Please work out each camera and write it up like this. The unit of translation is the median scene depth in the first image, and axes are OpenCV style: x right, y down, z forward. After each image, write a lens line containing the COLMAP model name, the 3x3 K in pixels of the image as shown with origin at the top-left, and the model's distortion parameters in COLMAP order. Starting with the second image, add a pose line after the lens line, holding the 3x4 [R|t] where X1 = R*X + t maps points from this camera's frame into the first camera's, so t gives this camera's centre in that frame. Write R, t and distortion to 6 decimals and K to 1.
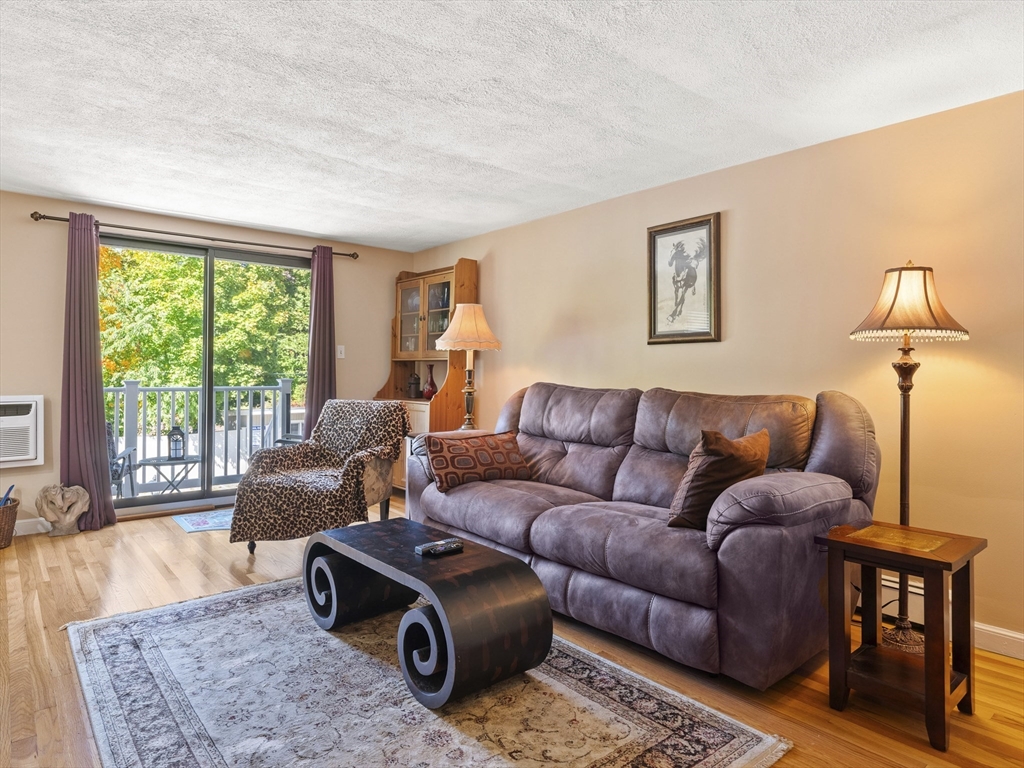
lens RADIAL K [[607.0, 0, 515.9], [0, 607.0, 374.1], [0, 0, 1]] dist [0.003870, -0.002746]
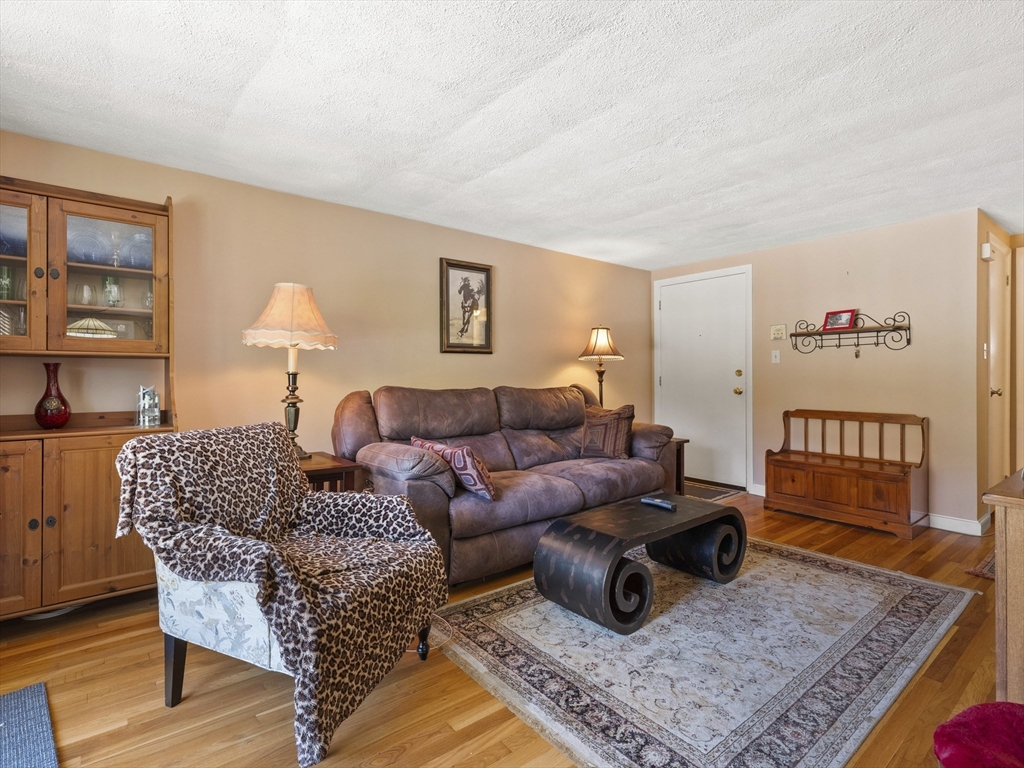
lens RADIAL K [[508.9, 0, 513.5], [0, 508.9, 377.9], [0, 0, 1]] dist [0.017756, -0.017688]
pose [[0.028476, -0.009776, 0.999547, -0.846479], [0.005685, 0.999938, 0.009618, -0.006223], [-0.999578, 0.005409, 0.028530, 0.856959]]
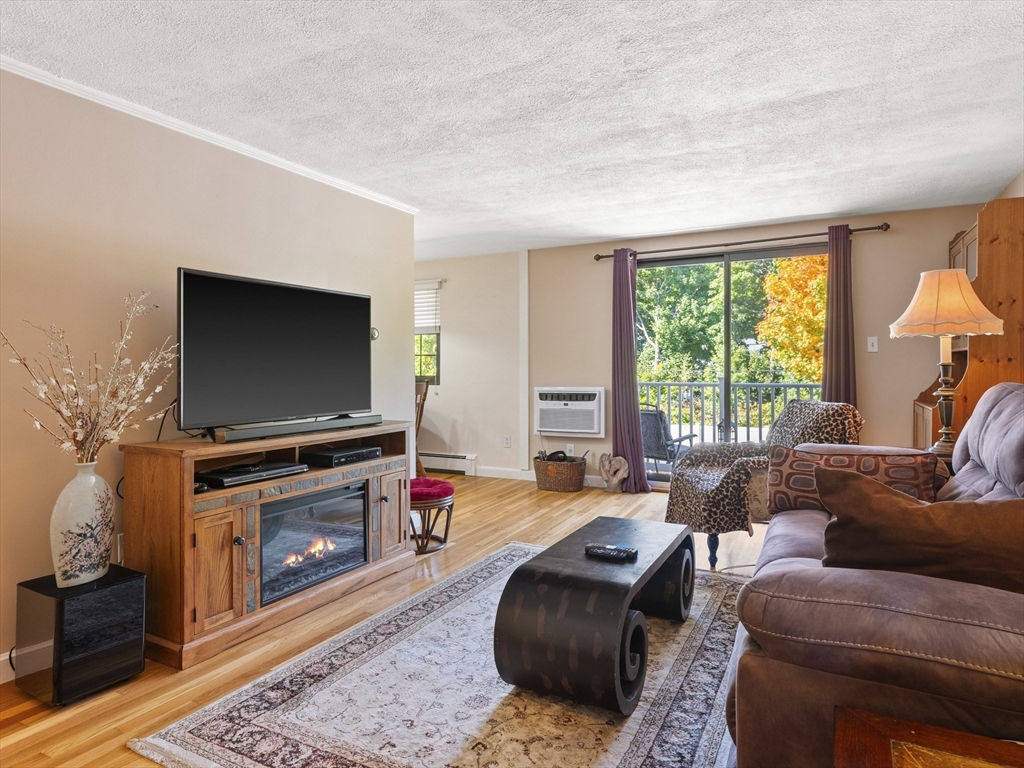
lens RADIAL K [[614.9, 0, 514.4], [0, 614.9, 370.2], [0, 0, 1]] dist [0.028333, -0.047460]
pose [[0.374312, -0.004859, -0.927290, 0.478709], [0.003618, 0.999986, -0.003779, 0.001008], [0.927296, -0.001940, 0.374324, 0.326773]]
